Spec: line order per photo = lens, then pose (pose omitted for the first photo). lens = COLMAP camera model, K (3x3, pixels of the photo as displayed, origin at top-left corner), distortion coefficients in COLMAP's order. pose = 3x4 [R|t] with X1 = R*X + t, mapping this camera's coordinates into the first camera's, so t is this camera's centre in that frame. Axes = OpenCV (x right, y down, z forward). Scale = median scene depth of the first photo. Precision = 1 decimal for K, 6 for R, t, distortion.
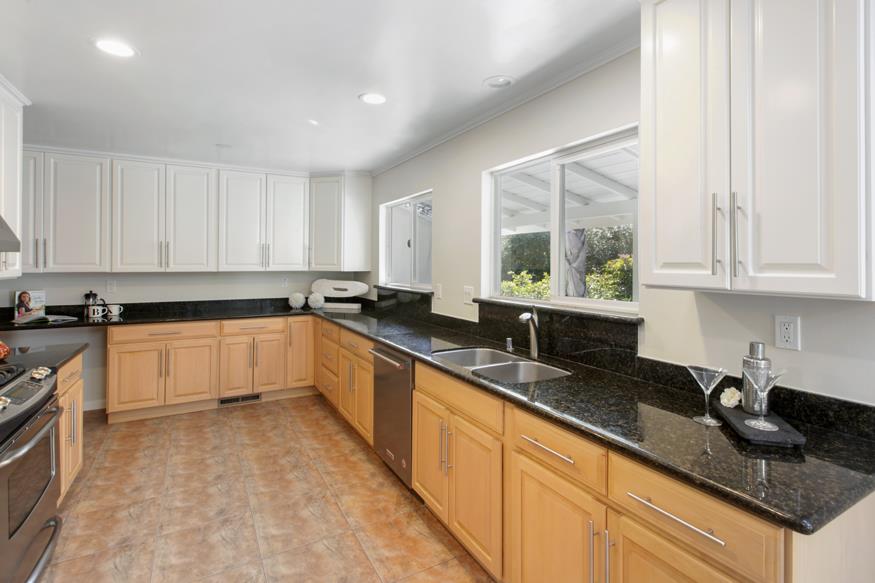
lens RADIAL K [[395.5, 0, 437.3], [0, 395.5, 258.4], [0, 0, 1]] dist [-0.001400, -0.000546]
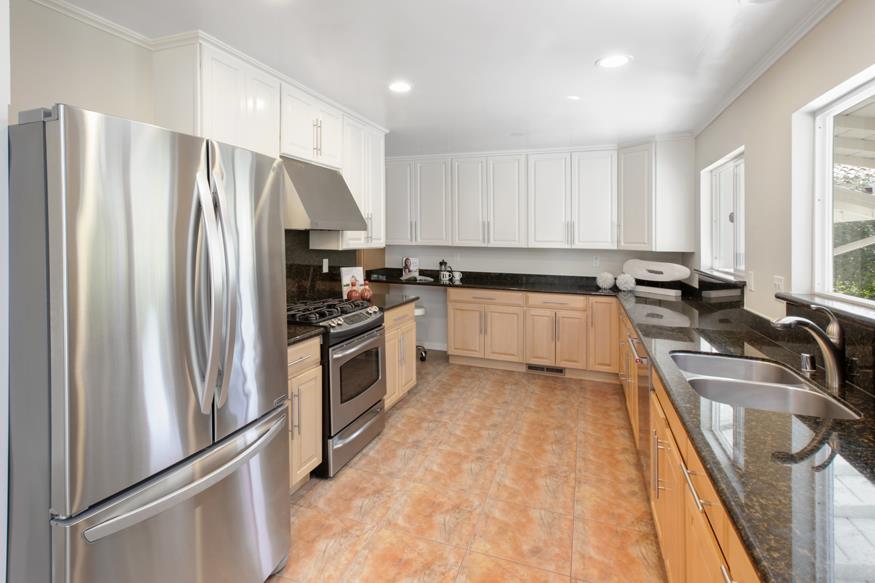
lens RADIAL K [[421.7, 0, 438.3], [0, 421.7, 235.9], [0, 0, 1]] dist [-0.000367, -0.000179]
pose [[0.684923, 0.004688, -0.728600, 0.153402], [-0.004833, 0.999987, 0.001890, -0.000649], [0.728599, 0.002227, 0.684936, 0.023853]]
